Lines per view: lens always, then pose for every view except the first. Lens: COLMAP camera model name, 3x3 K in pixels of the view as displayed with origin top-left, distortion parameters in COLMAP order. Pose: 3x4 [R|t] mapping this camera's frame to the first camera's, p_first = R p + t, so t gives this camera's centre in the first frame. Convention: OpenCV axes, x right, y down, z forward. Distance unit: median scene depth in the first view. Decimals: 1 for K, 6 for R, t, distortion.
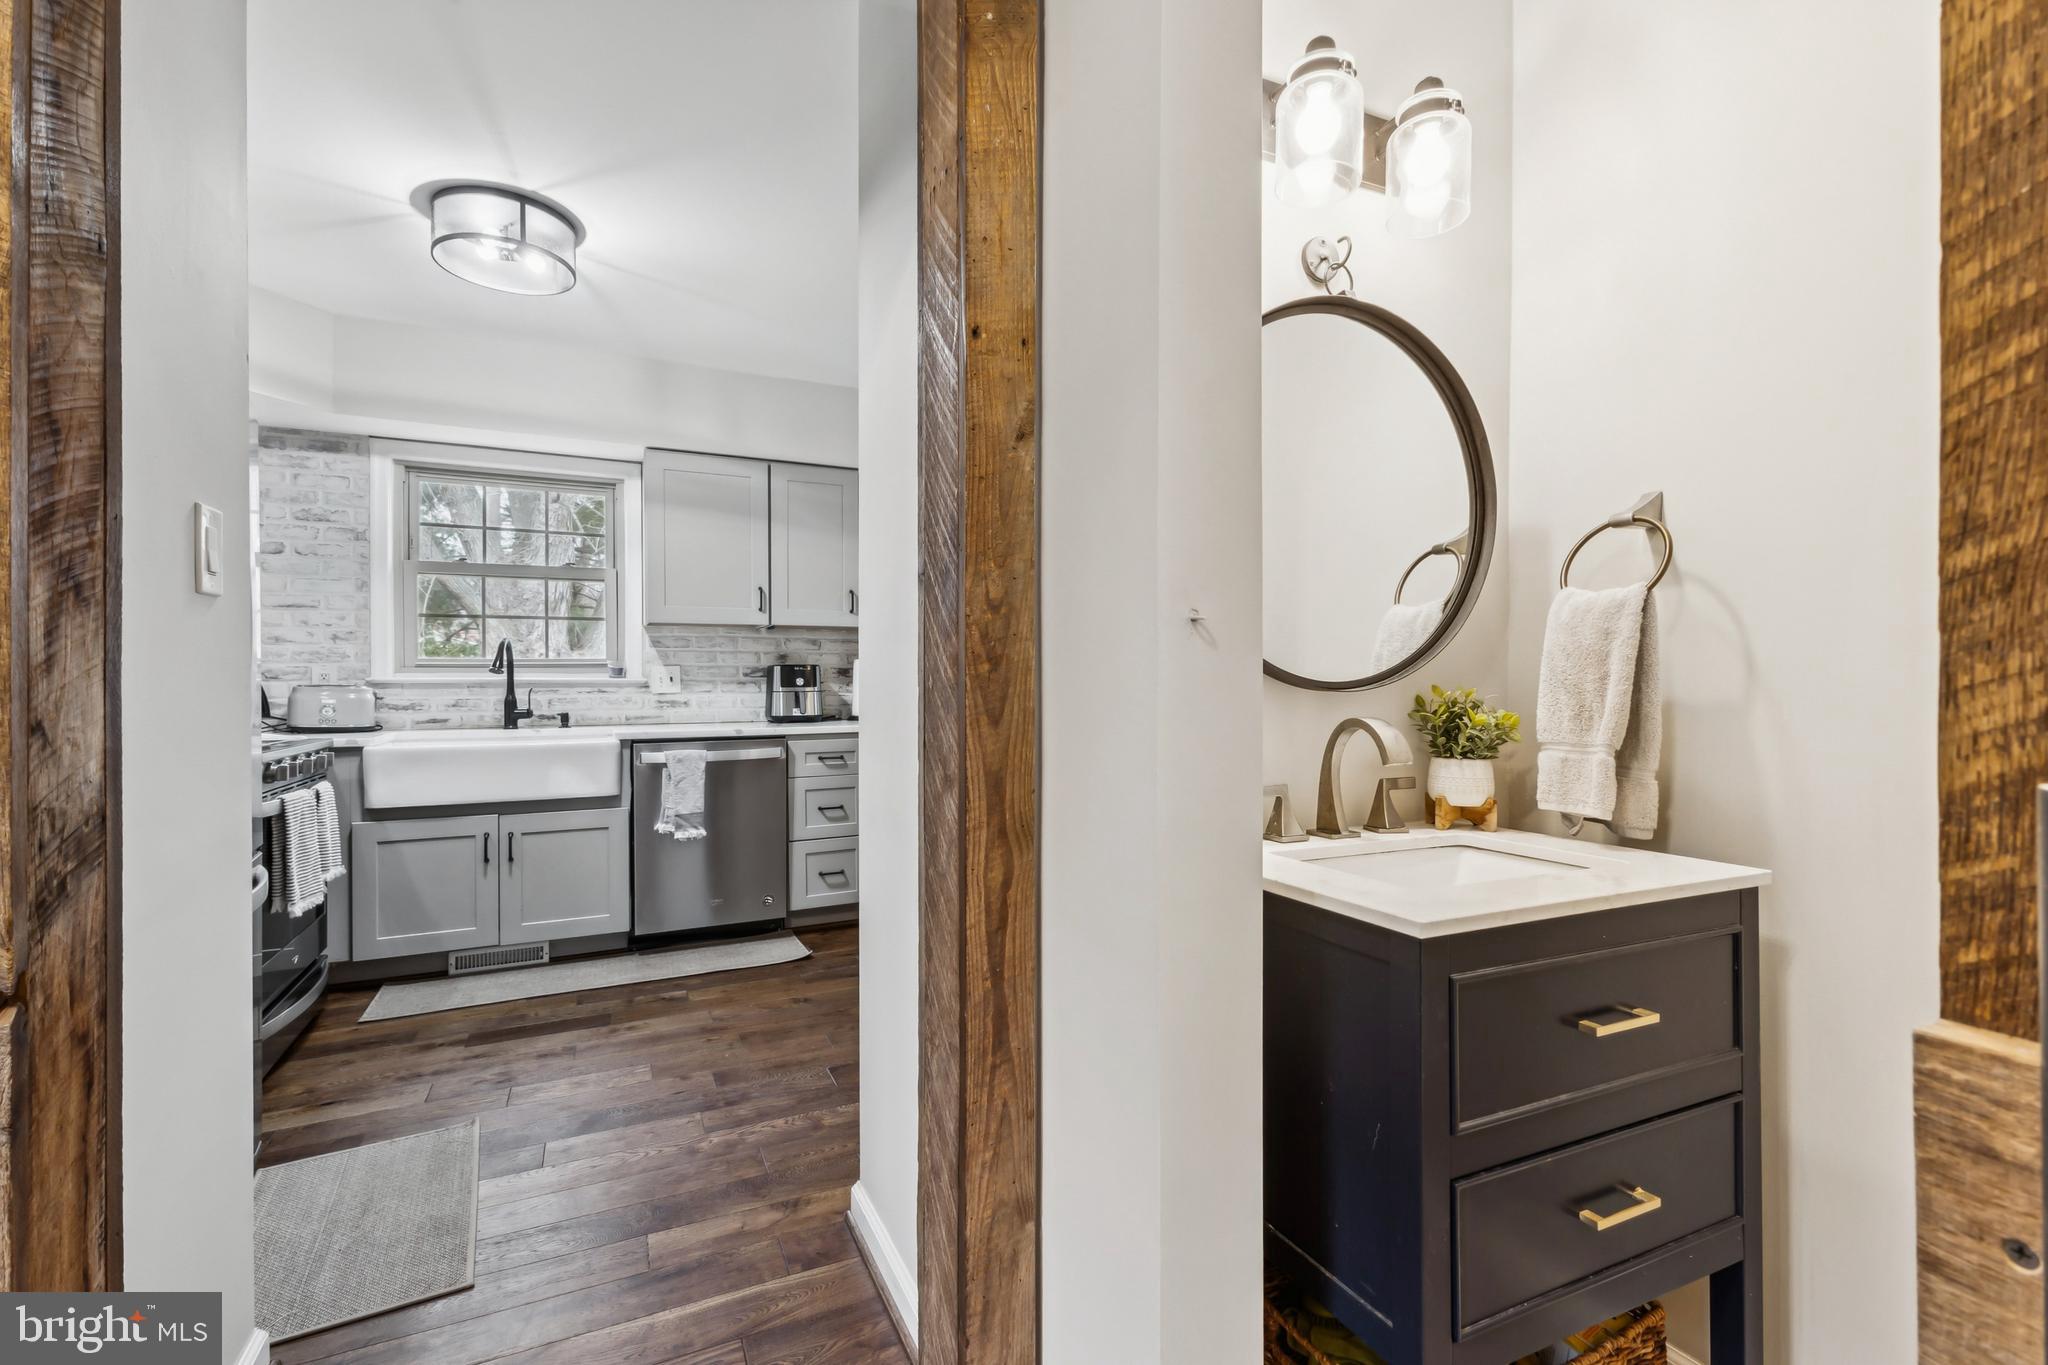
lens RADIAL K [[885.0, 0, 1019.8], [0, 885.0, 686.8], [0, 0, 1]] dist [0.012578, -0.000348]
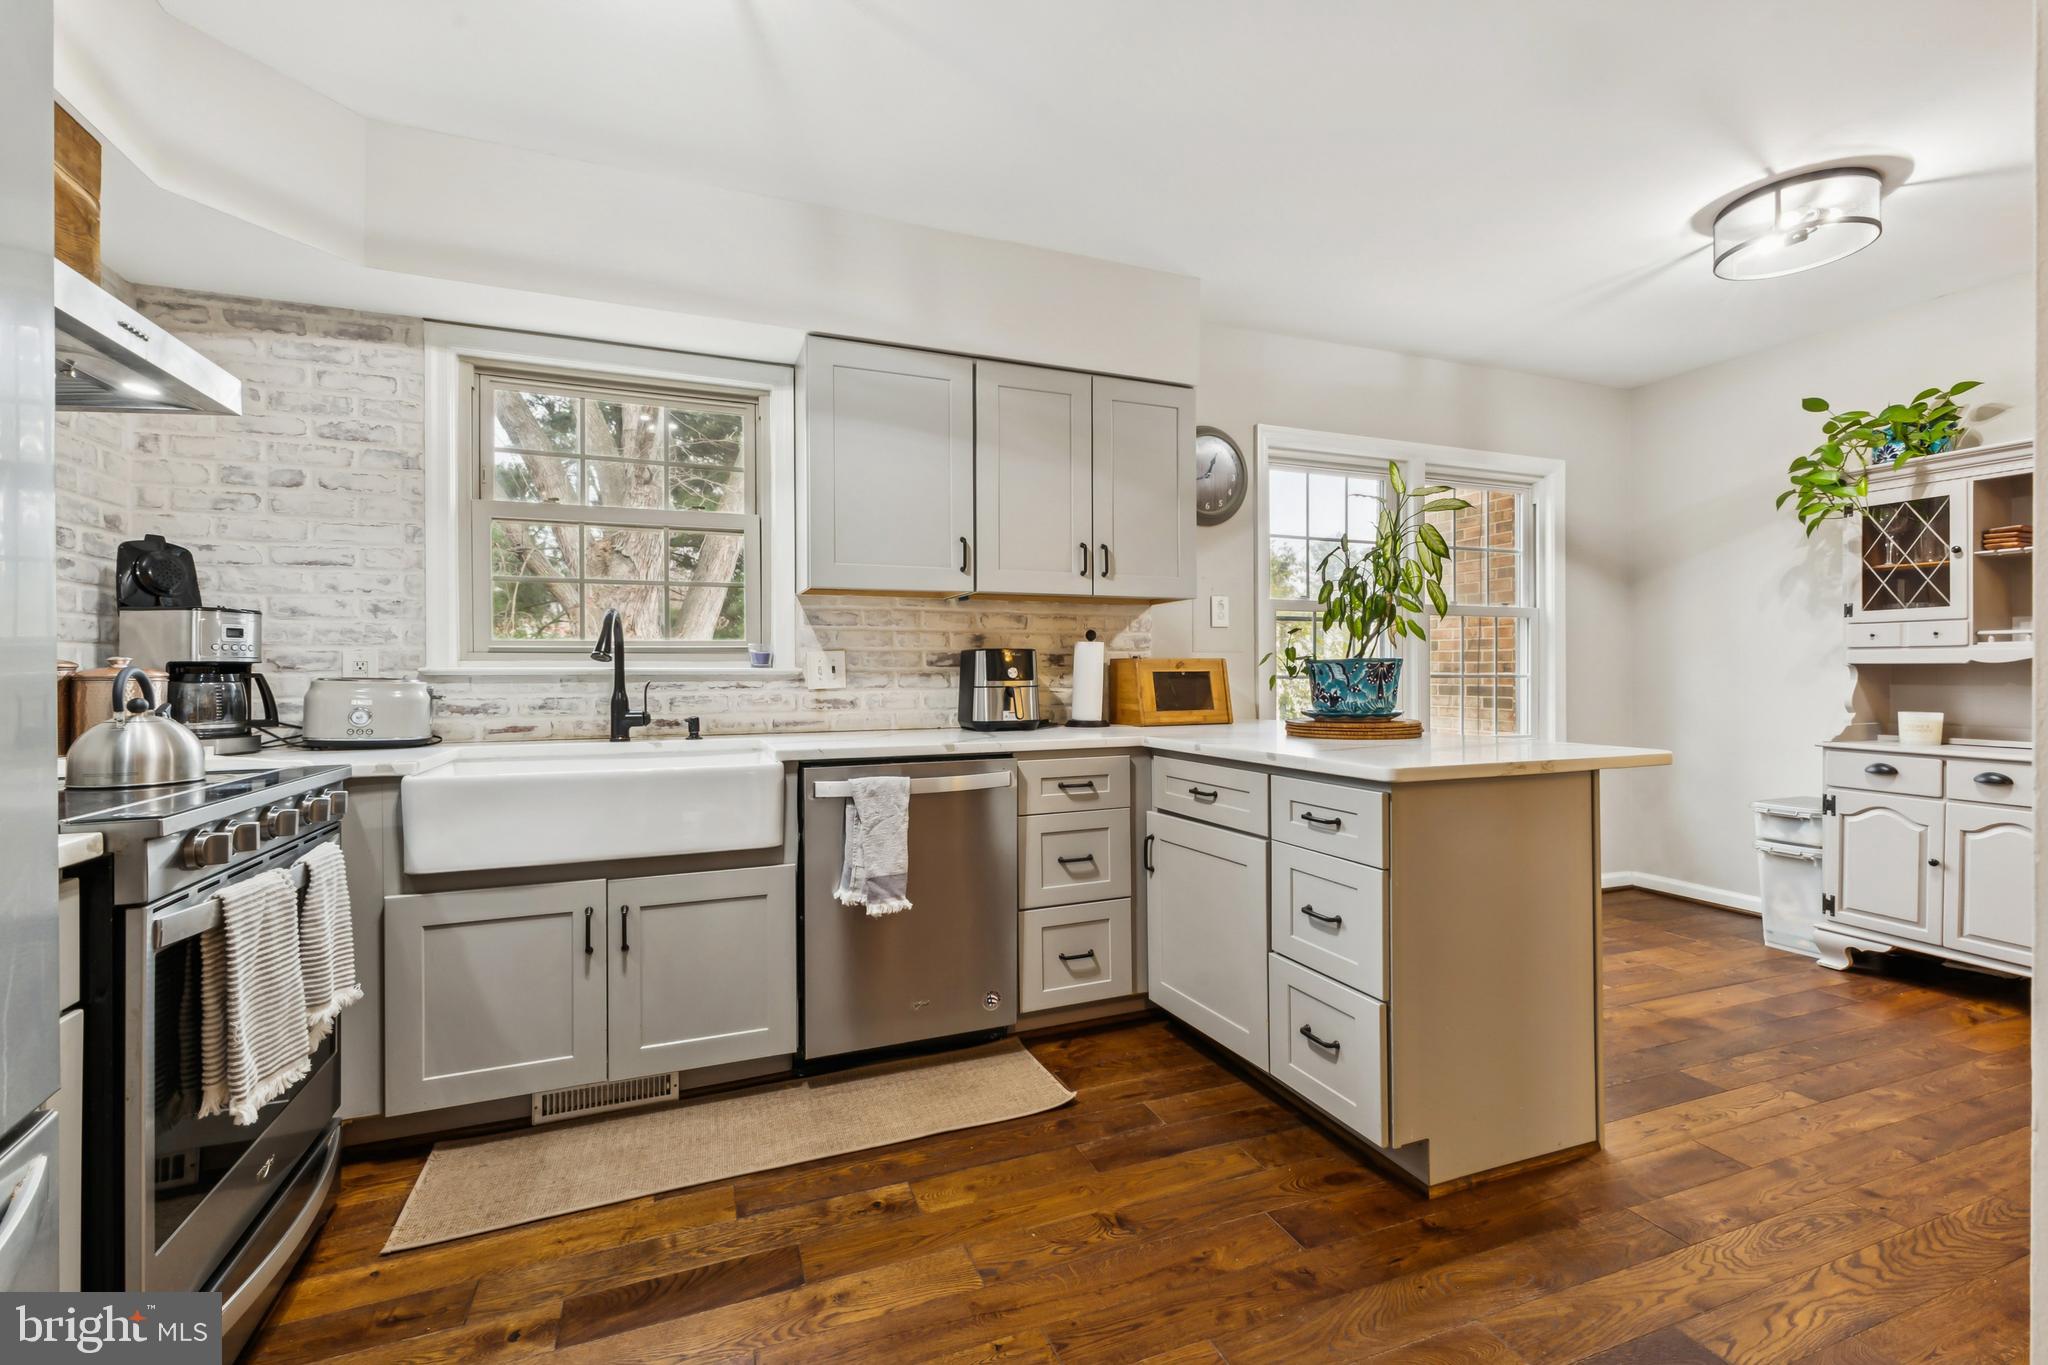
lens RADIAL K [[885.0, 0, 1032.9], [0, 885.0, 677.5], [0, 0, 1]] dist [0.012578, -0.000348]
pose [[0.997922, -0.000501, -0.064426, -0.216942], [0.000444, 1.000000, -0.000896, -0.001605], [0.064426, 0.000866, 0.997922, 0.346071]]
